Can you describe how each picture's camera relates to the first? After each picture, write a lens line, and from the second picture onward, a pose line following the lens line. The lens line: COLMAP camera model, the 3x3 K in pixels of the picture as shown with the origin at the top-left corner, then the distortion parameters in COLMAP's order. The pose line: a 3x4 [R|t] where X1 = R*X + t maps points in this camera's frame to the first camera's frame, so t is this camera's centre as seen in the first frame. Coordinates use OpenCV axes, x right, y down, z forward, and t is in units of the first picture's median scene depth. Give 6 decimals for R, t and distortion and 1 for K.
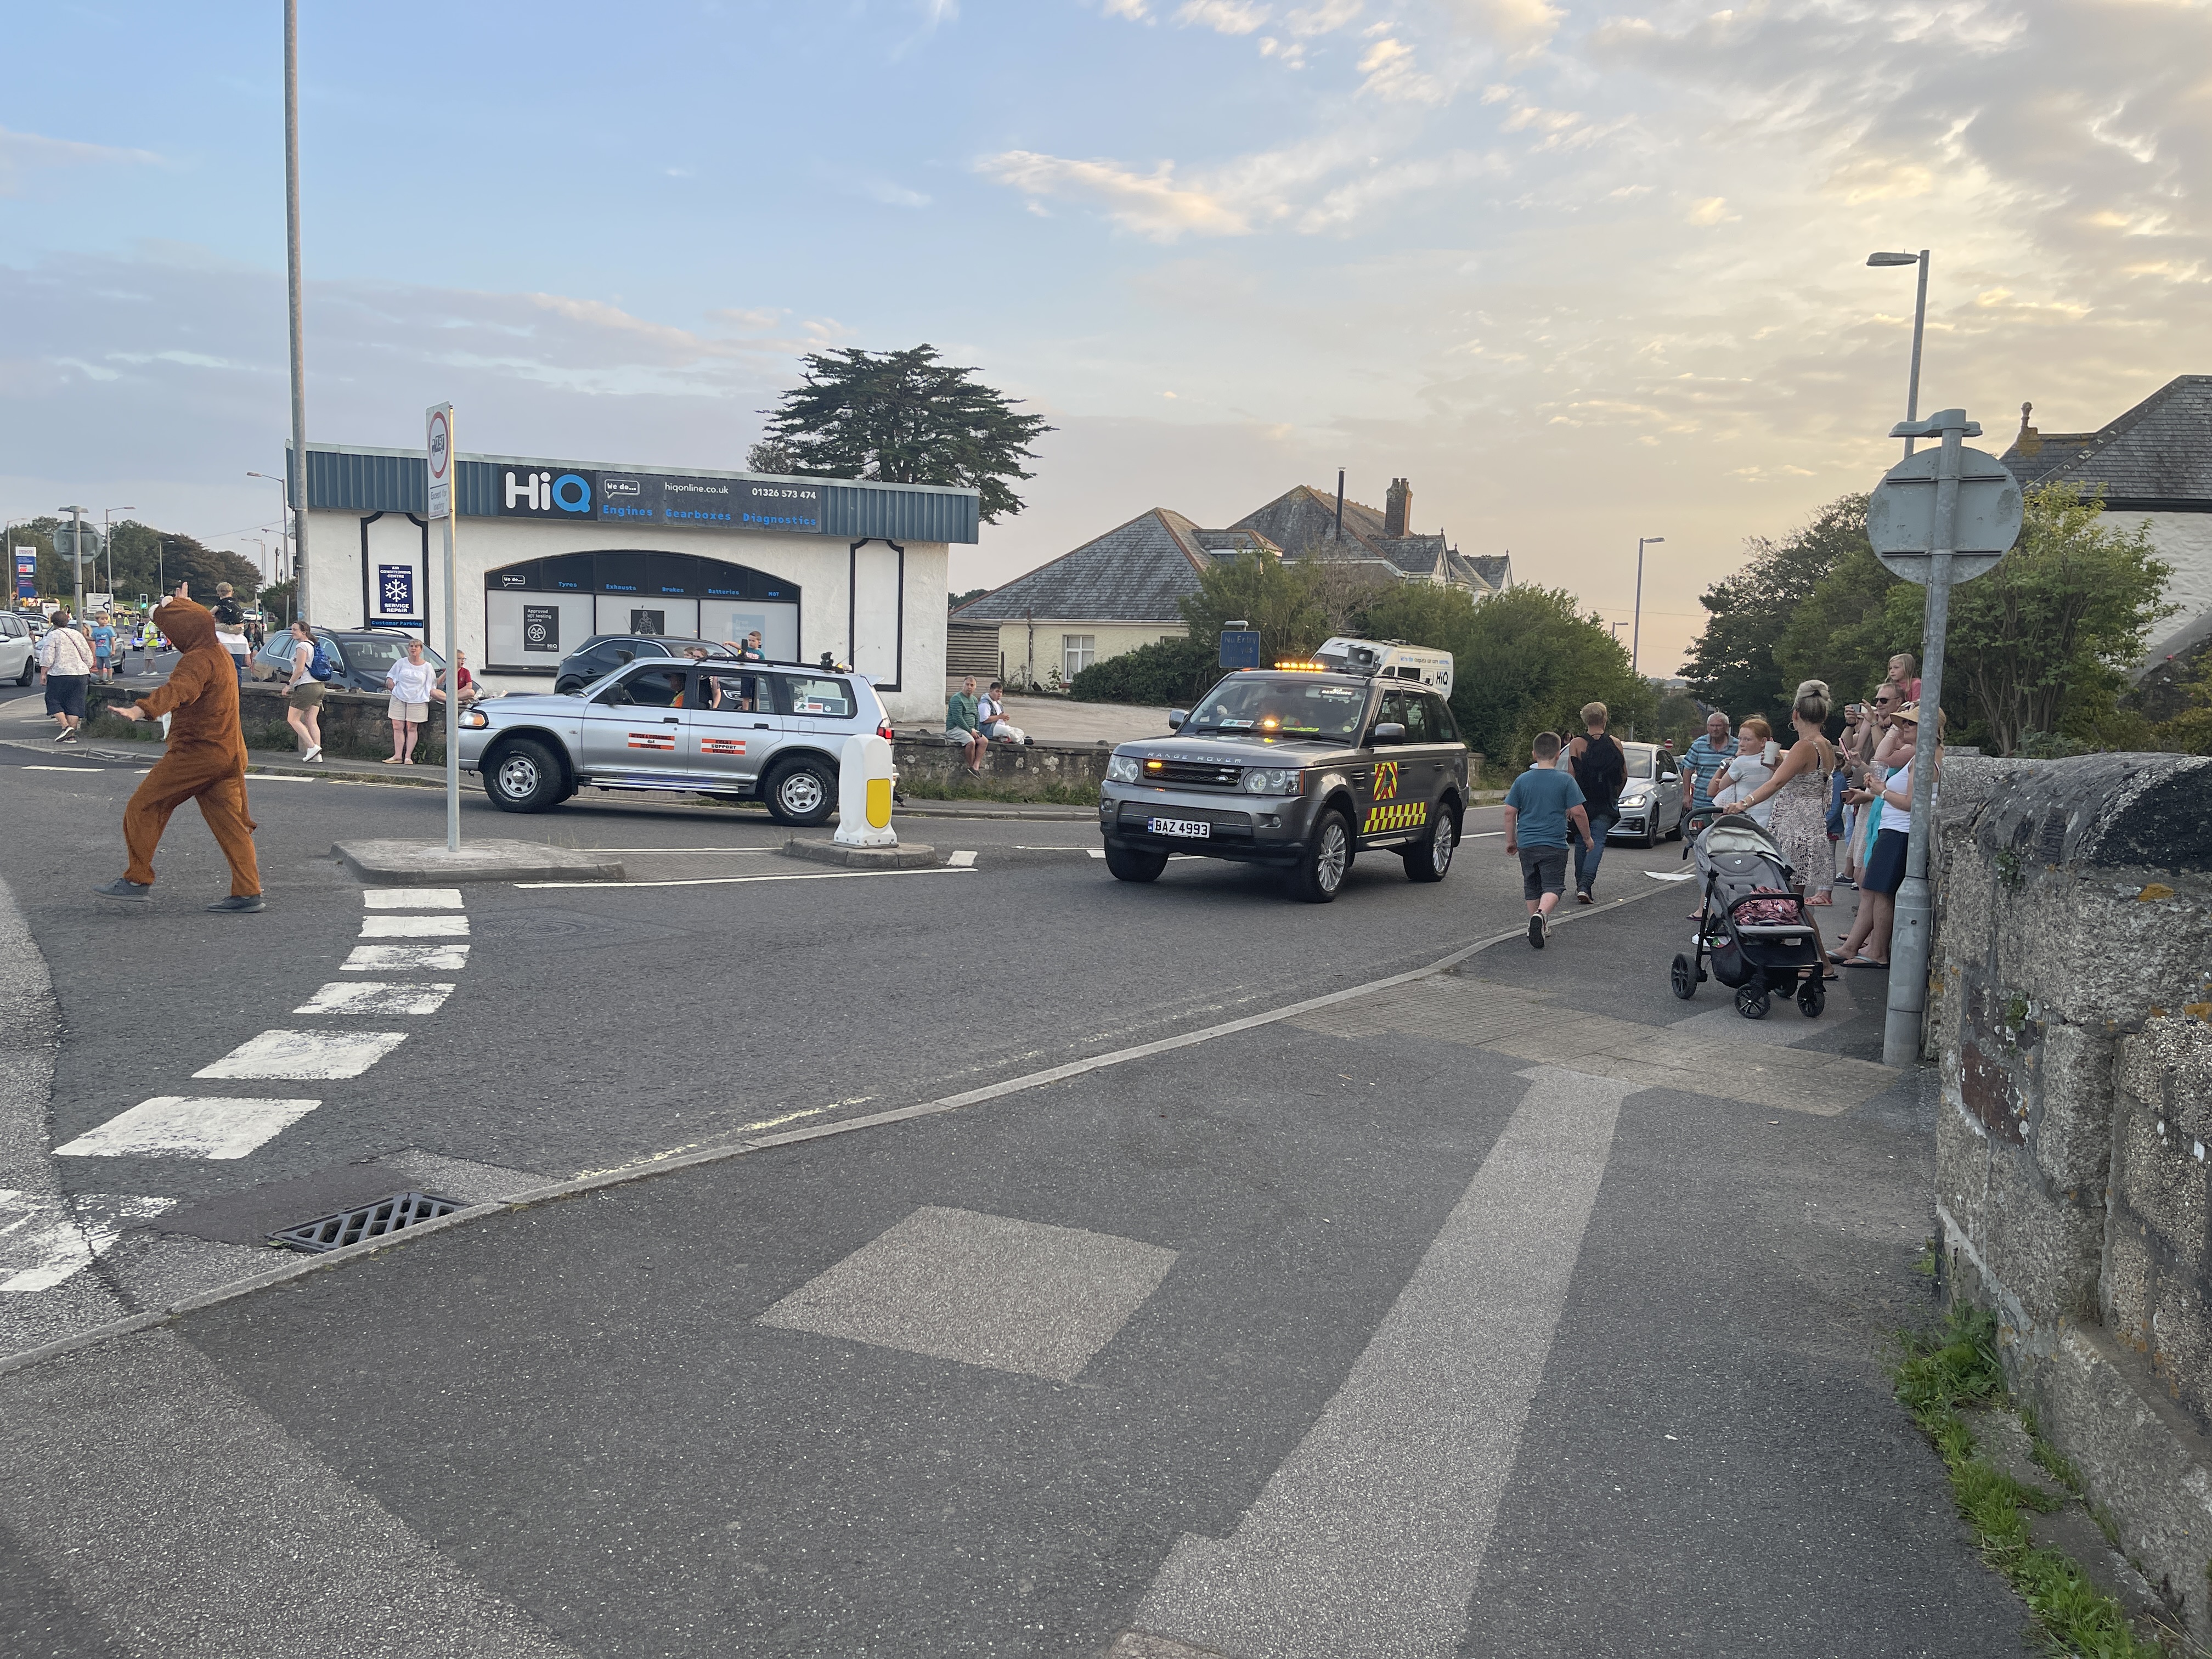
lens RADIAL K [[1654.0, 0, 1090.6], [0, 1654.0, 831.5], [0, 0, 1]] dist [0.066975, -0.089757]
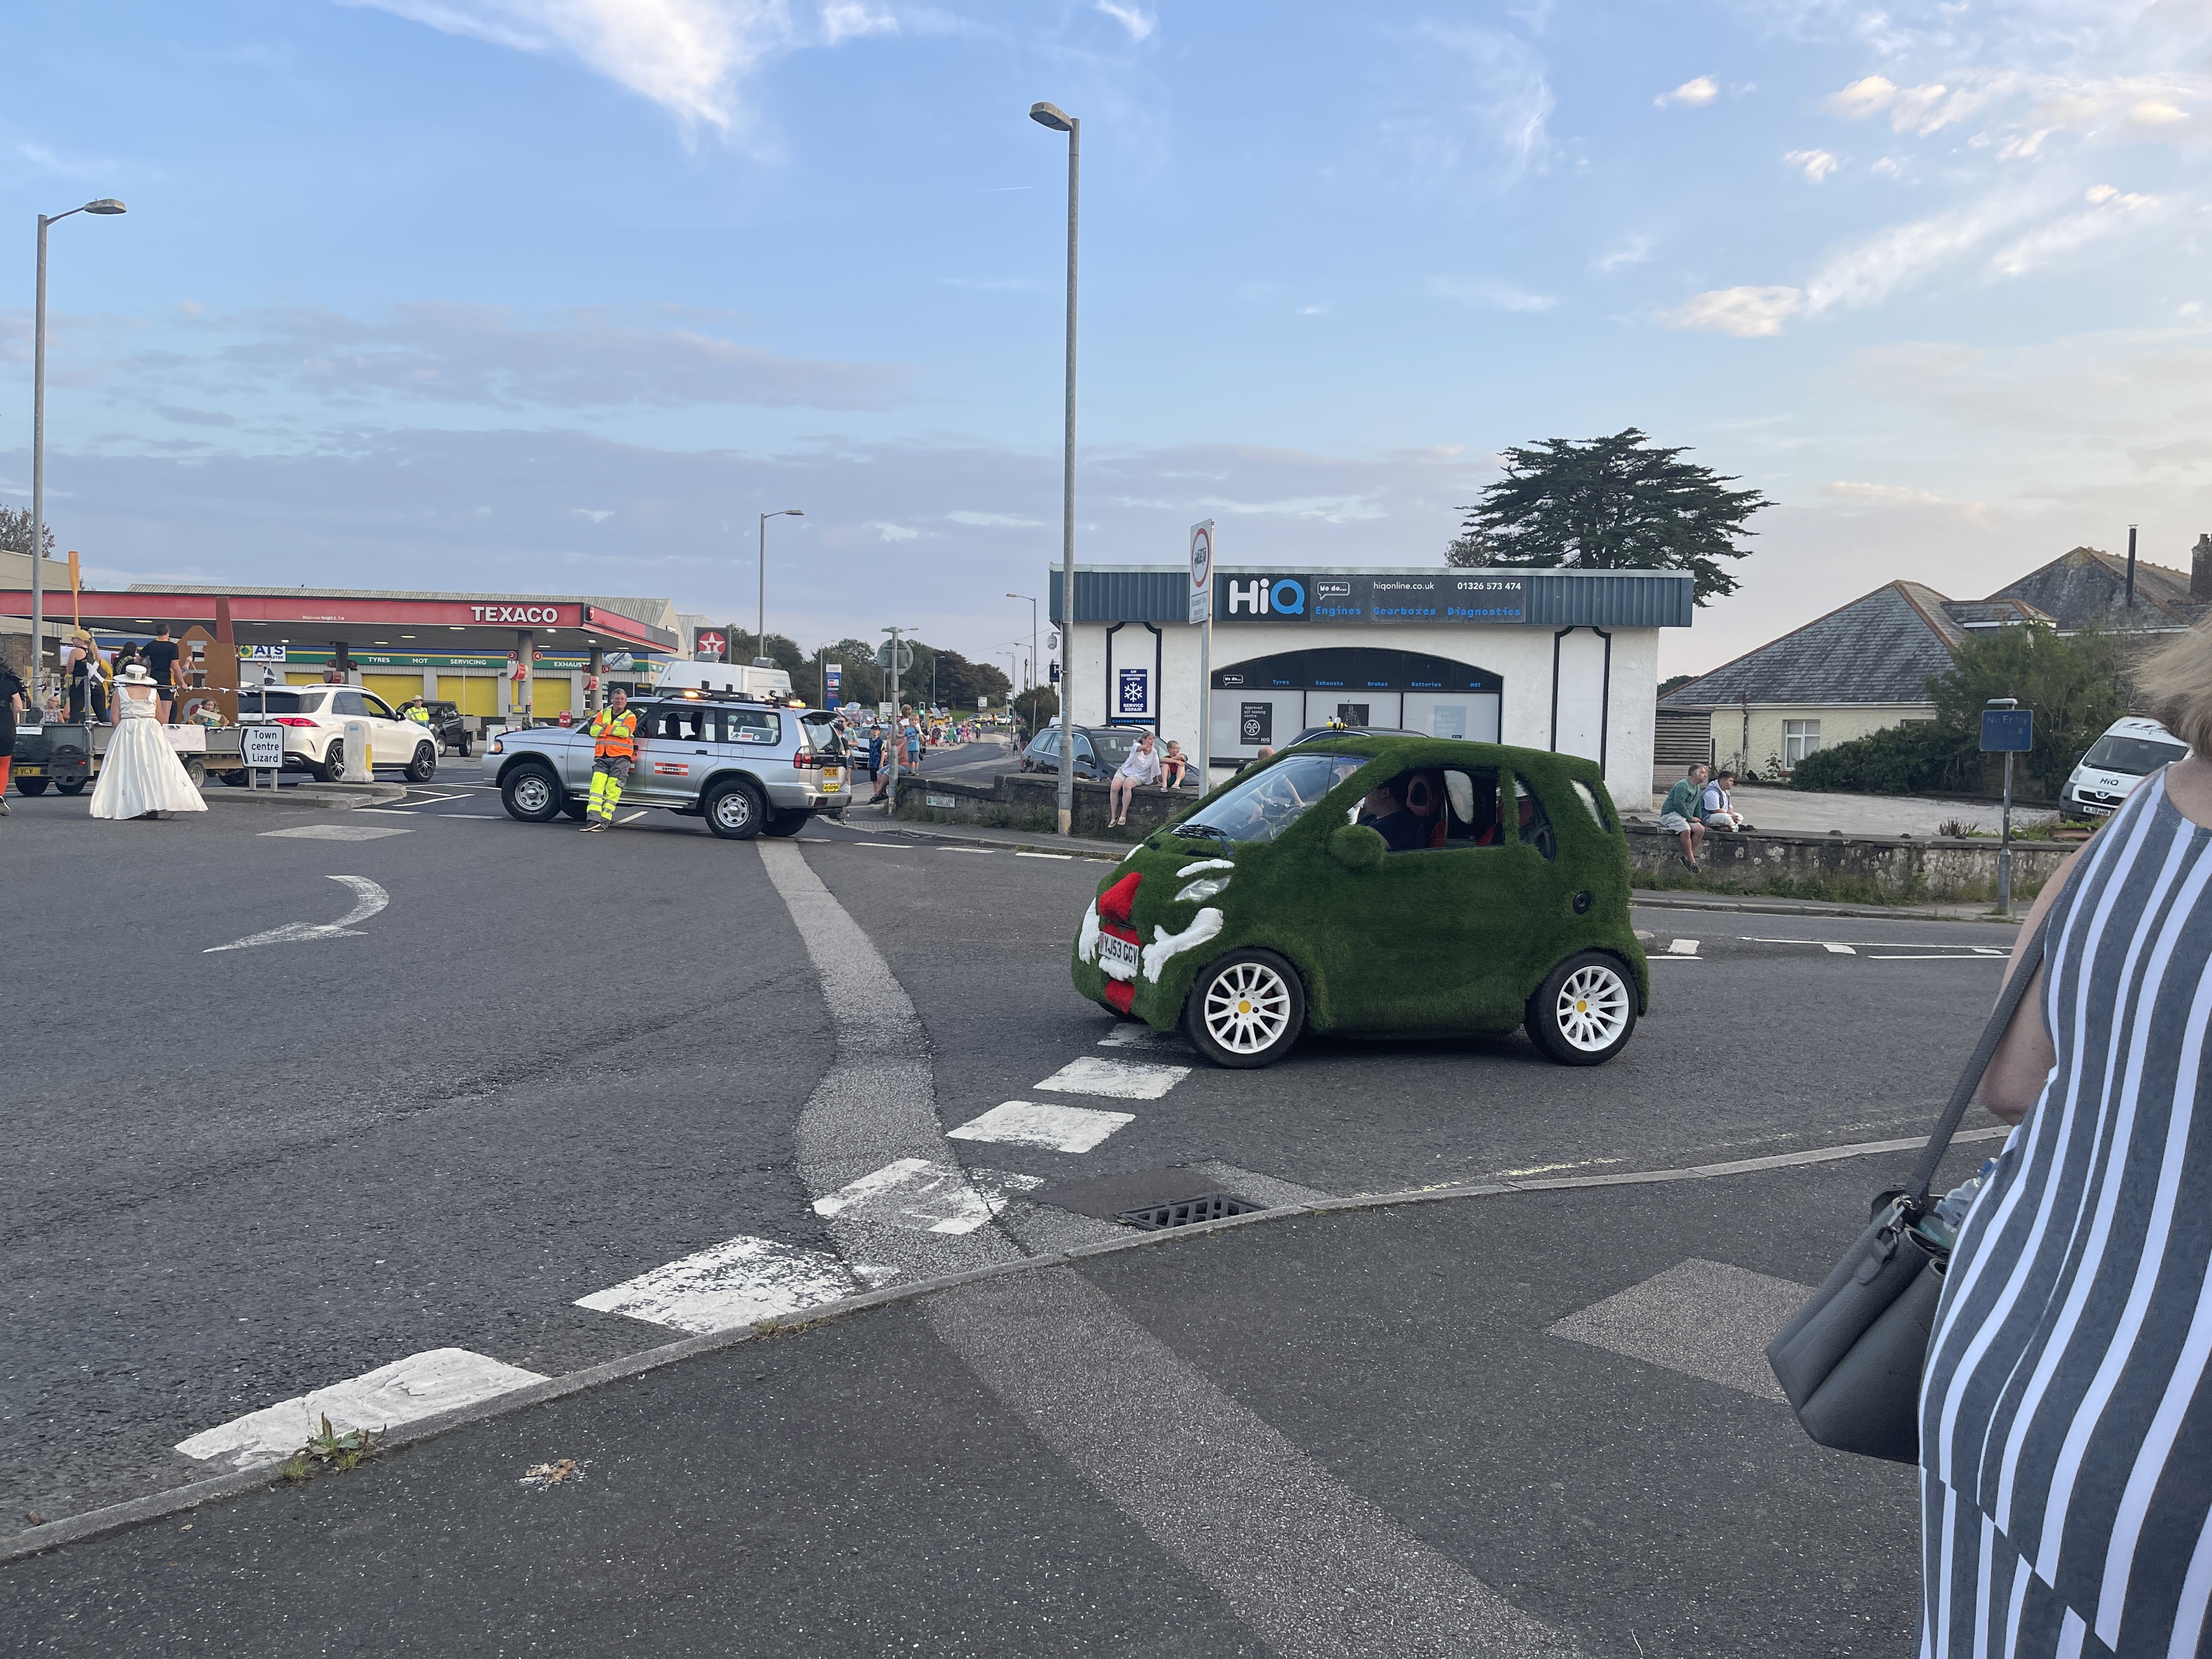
lens RADIAL K [[1658.7, 0, 1104.5], [0, 1658.7, 832.1], [0, 0, 1]] dist [0.054775, -0.057942]
pose [[0.921725, 0.009617, -0.387724, -0.014590], [-0.031239, 0.998285, -0.049500, 0.009940], [0.386583, 0.057738, 0.920445, -0.041587]]
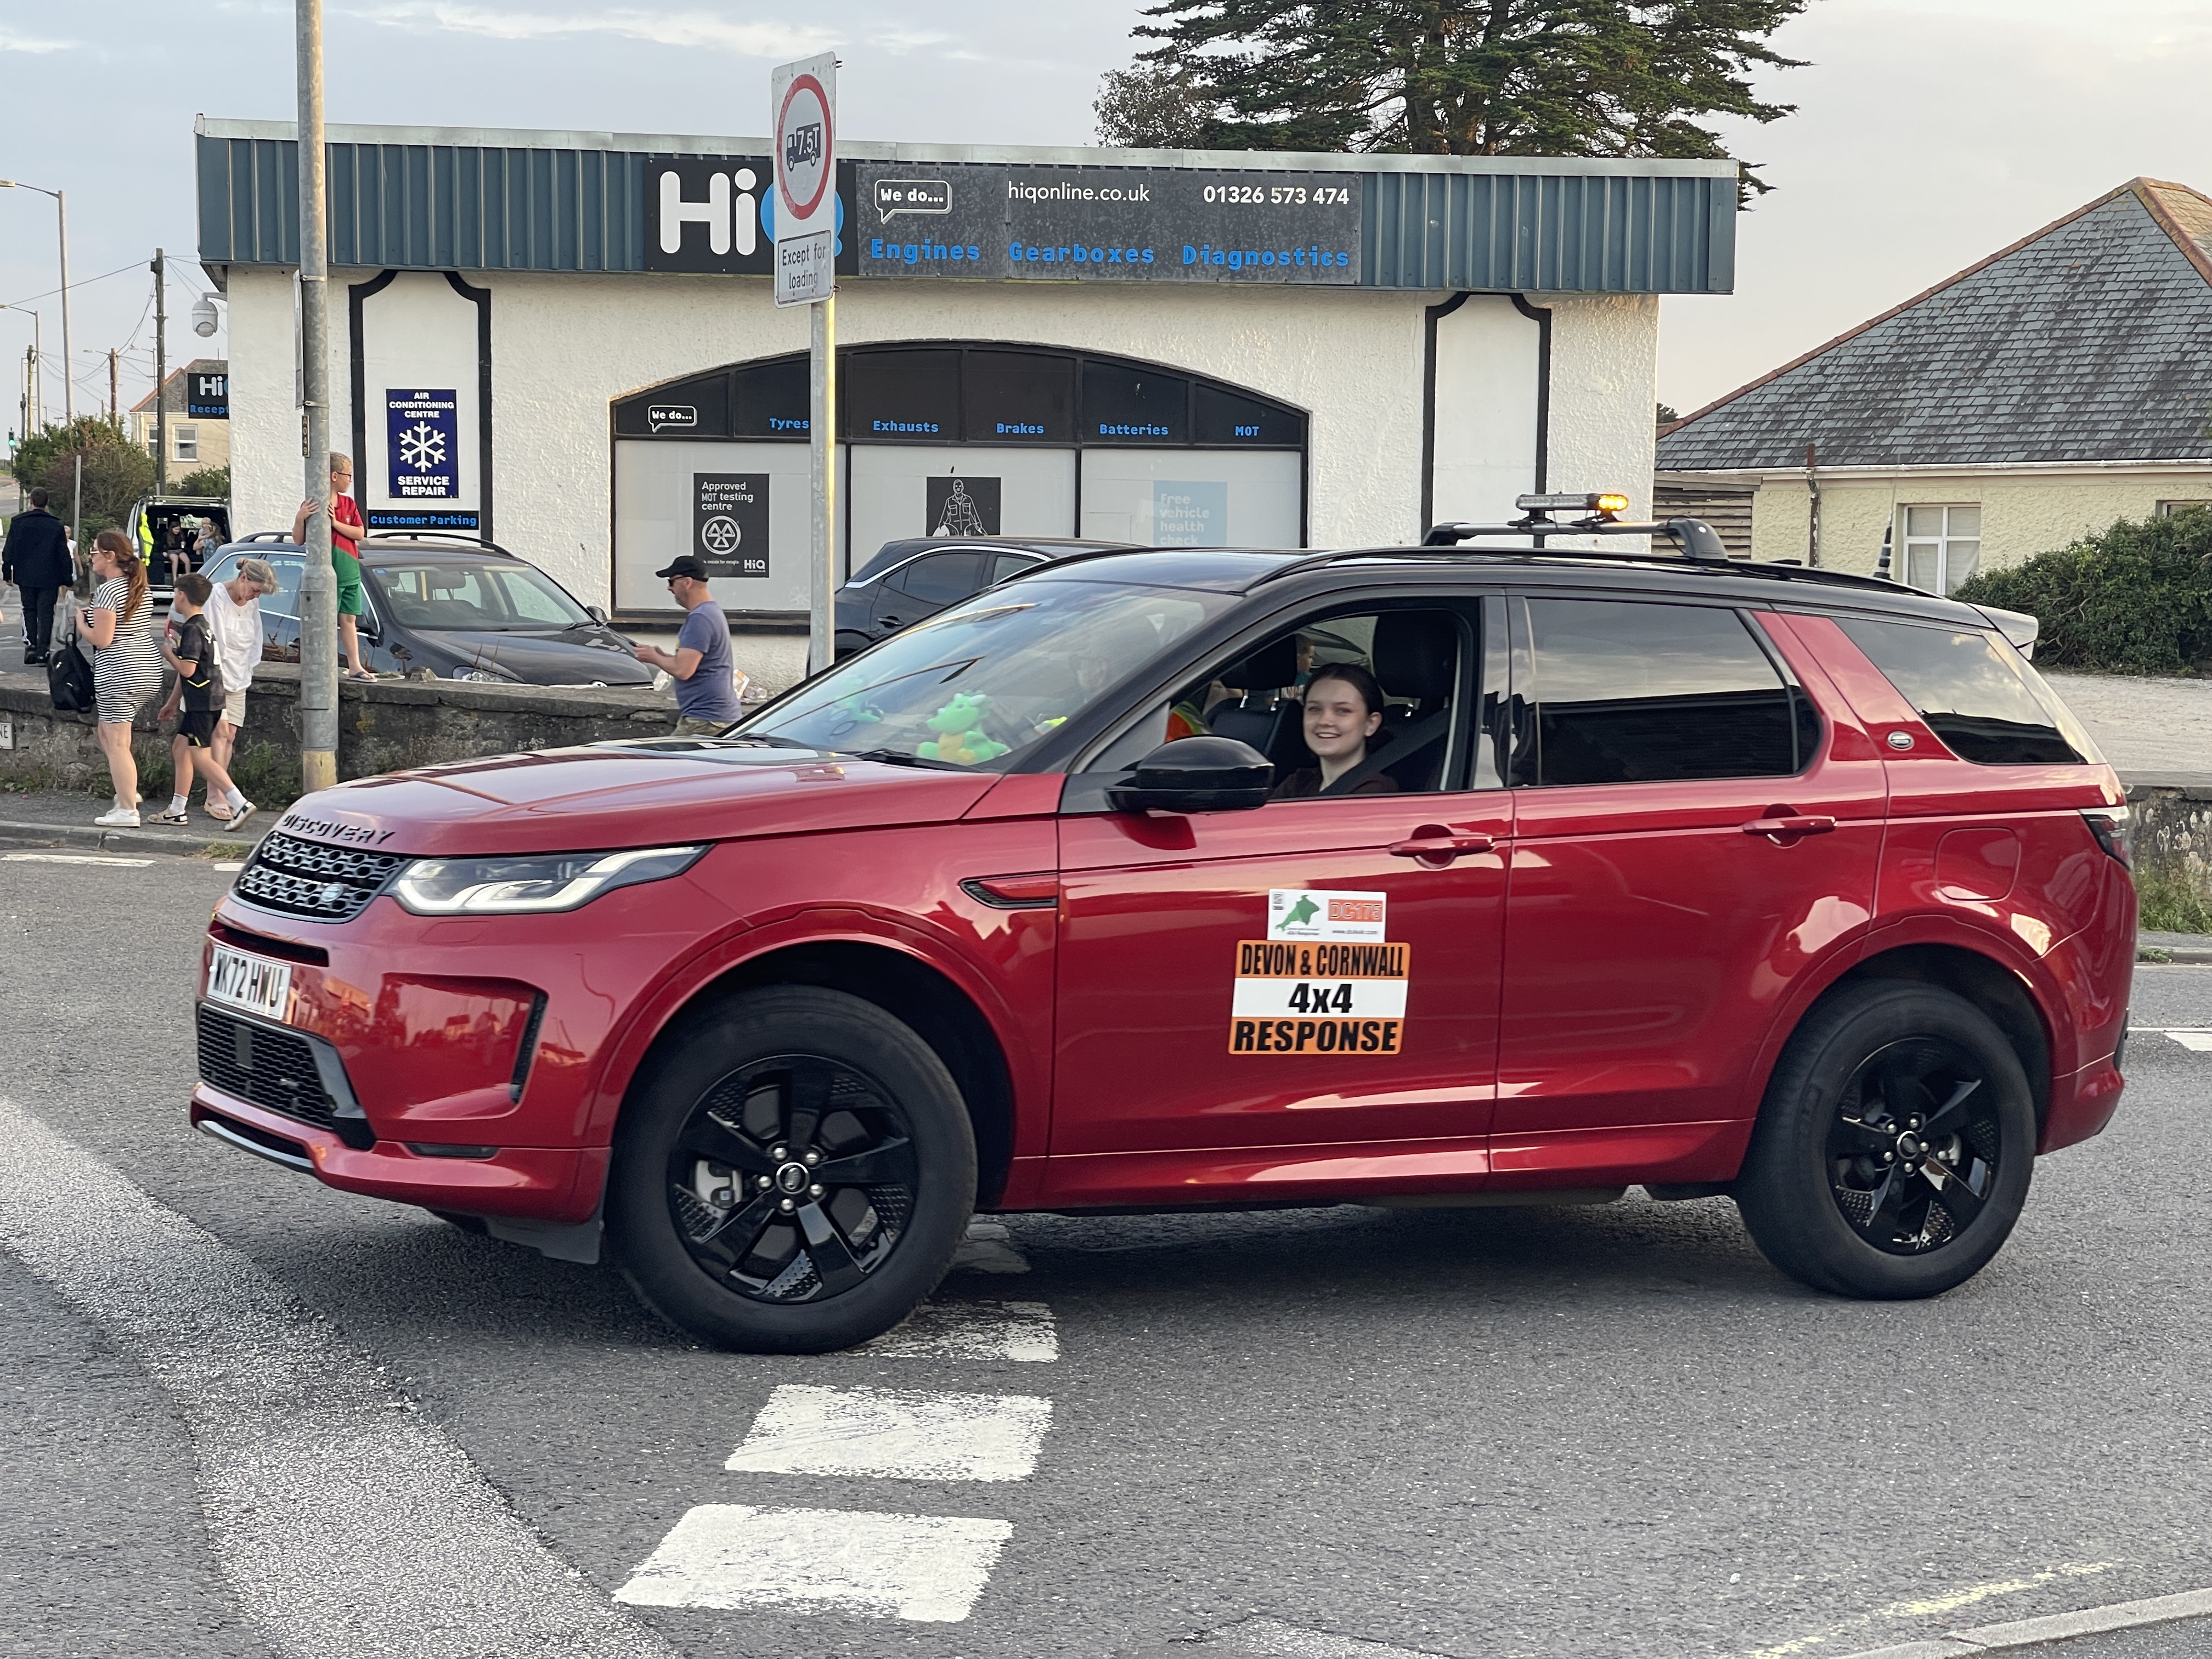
lens RADIAL K [[4065.3, 0, 1085.6], [0, 4065.3, 858.2], [0, 0, 1]] dist [0.251210, -0.256517]
pose [[0.982165, -0.005613, -0.187937, -0.097412], [-0.000542, 0.999466, -0.032685, 0.002070], [0.188020, 0.032204, 0.981637, -0.089369]]
